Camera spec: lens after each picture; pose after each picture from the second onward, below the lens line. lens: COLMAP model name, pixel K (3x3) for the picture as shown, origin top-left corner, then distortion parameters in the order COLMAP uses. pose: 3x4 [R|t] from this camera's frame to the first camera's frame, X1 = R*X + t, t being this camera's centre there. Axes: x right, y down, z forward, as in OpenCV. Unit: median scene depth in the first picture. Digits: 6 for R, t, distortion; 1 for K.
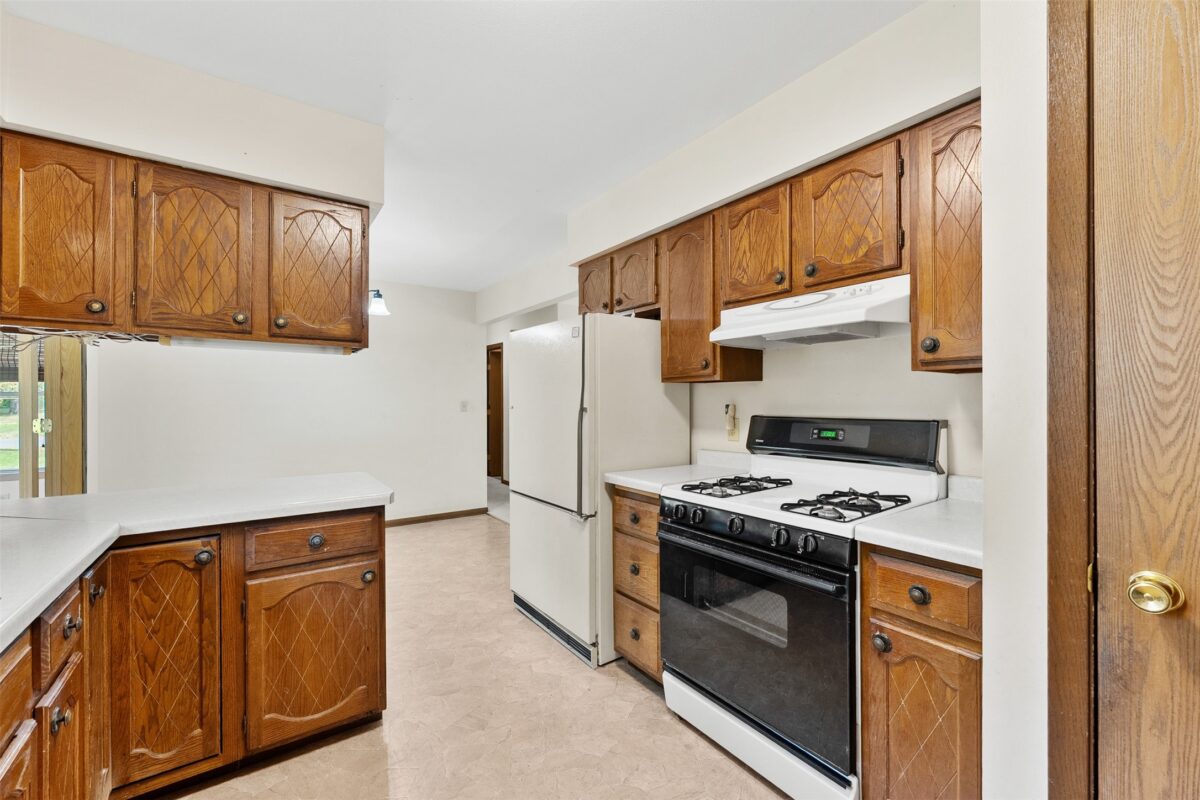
lens RADIAL K [[483.4, 0, 597.3], [0, 483.4, 402.1], [0, 0, 1]] dist [-0.000705, -0.000061]
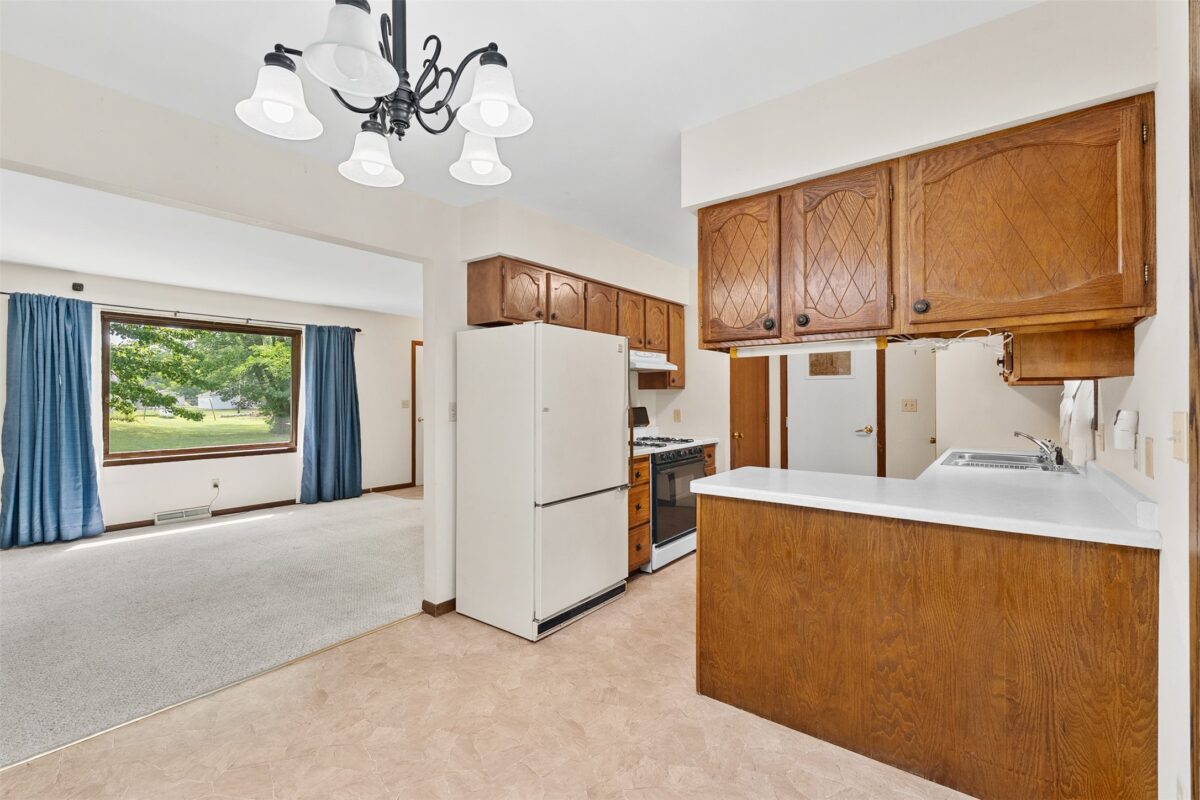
lens RADIAL K [[520.4, 0, 597.1], [0, 520.4, 395.4], [0, 0, 1]] dist [-0.001097, -0.000187]
pose [[-0.285999, 0.004438, 0.958219, -1.269380], [0.005634, 0.999980, -0.002950, -0.014568], [-0.958213, 0.004555, -0.286019, 1.346981]]
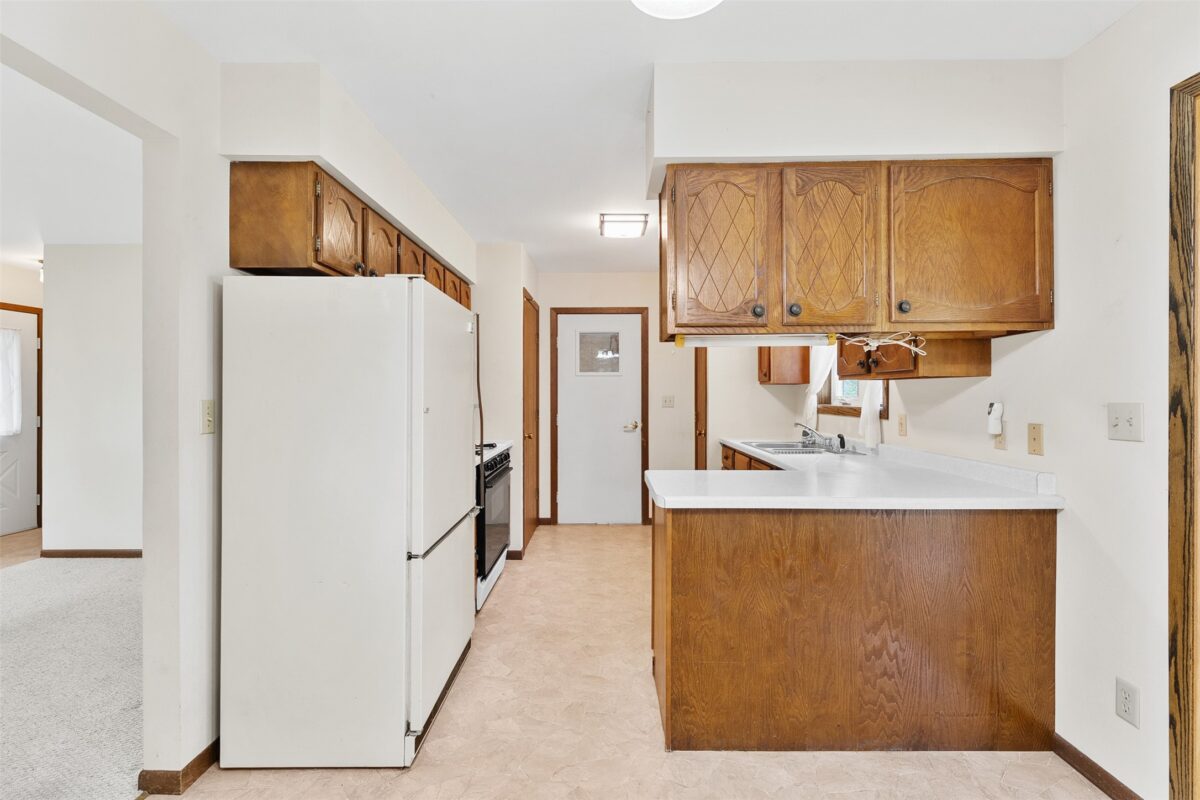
lens RADIAL K [[542.3, 0, 596.1], [0, 542.3, 393.8], [0, 0, 1]] dist [-0.001594, 0.000111]
pose [[-0.807906, 0.001524, 0.589310, -0.832293], [0.002633, 0.999996, 0.001024, -0.011669], [-0.589306, 0.002379, -0.807906, 1.606523]]
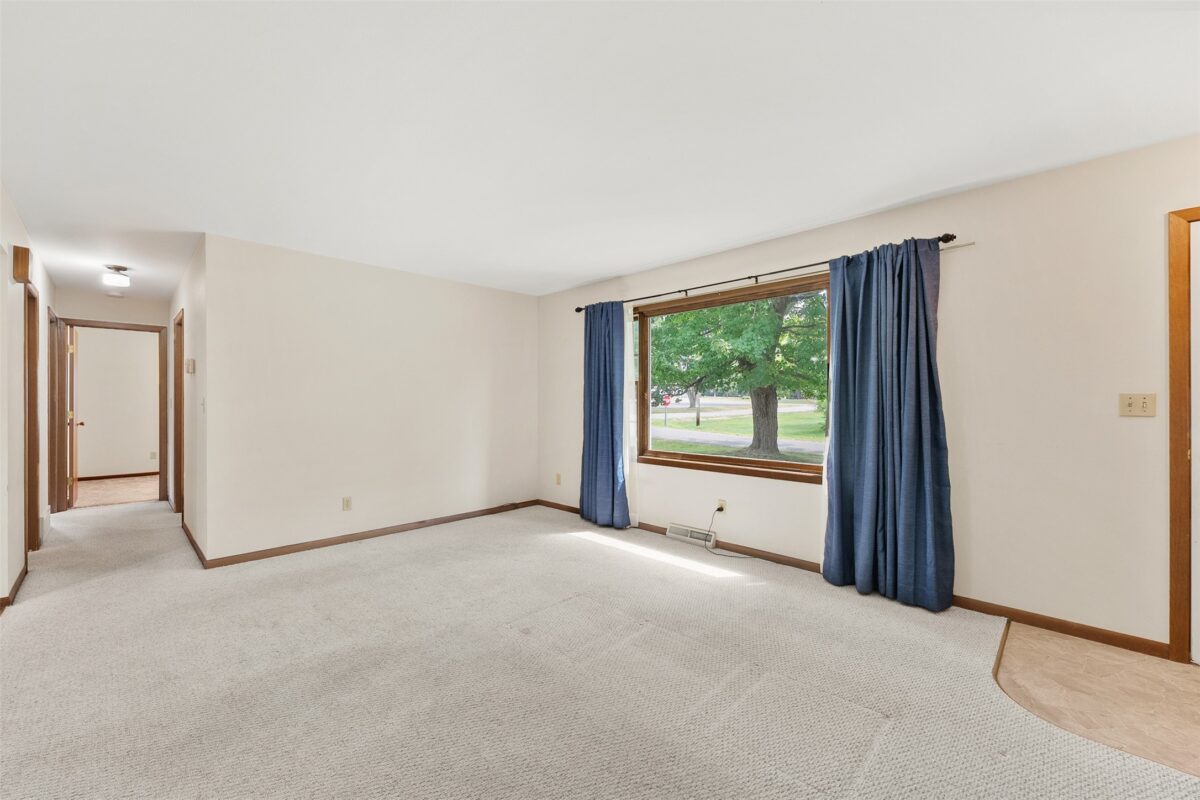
lens RADIAL K [[483.4, 0, 597.3], [0, 483.4, 402.1], [0, 0, 1]] dist [-0.000705, -0.000061]
pose [[0.985546, 0.000074, 0.169409, 0.652893], [0.000502, 0.999994, -0.003362, 0.015177], [-0.169408, 0.003398, 0.985540, 0.803596]]
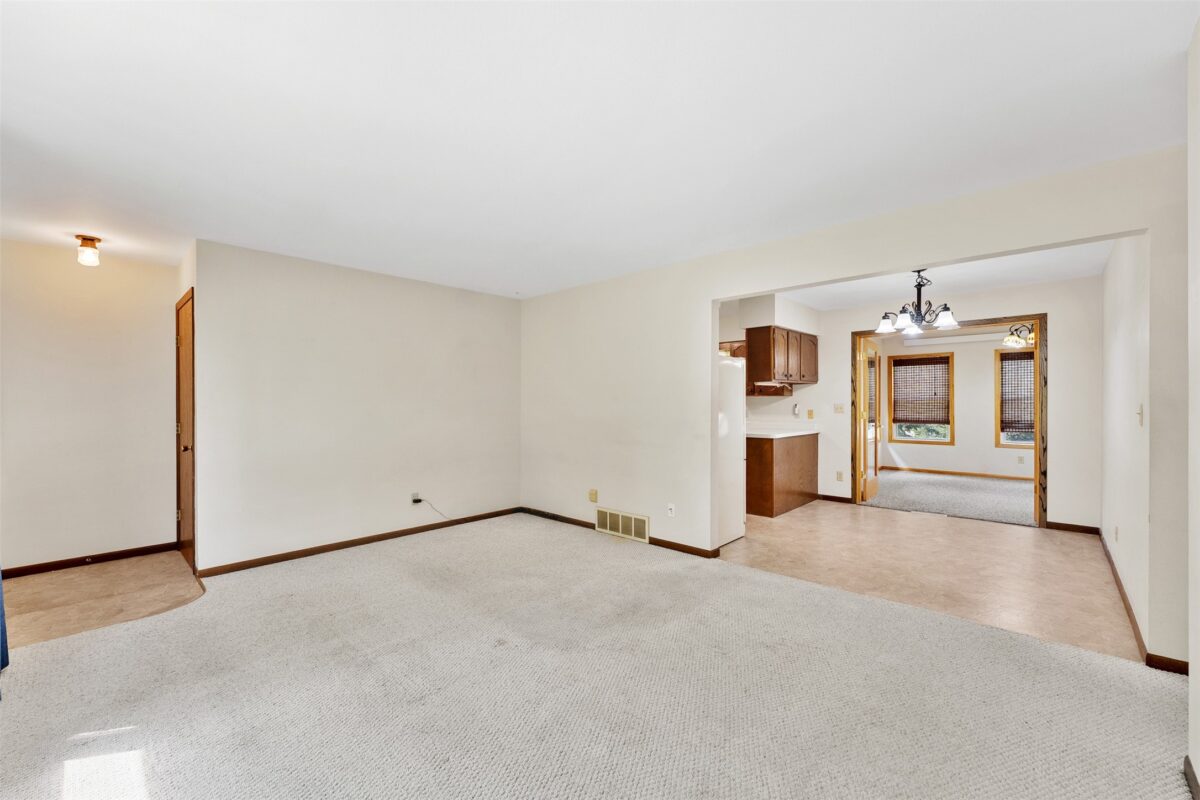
lens RADIAL K [[483.4, 0, 597.3], [0, 483.4, 402.1], [0, 0, 1]] dist [-0.000705, -0.000061]
pose [[-0.981262, 0.002528, -0.192663, 0.672982], [0.002475, 0.999997, 0.000512, -0.009264], [0.192663, 0.000025, -0.981265, 2.819033]]
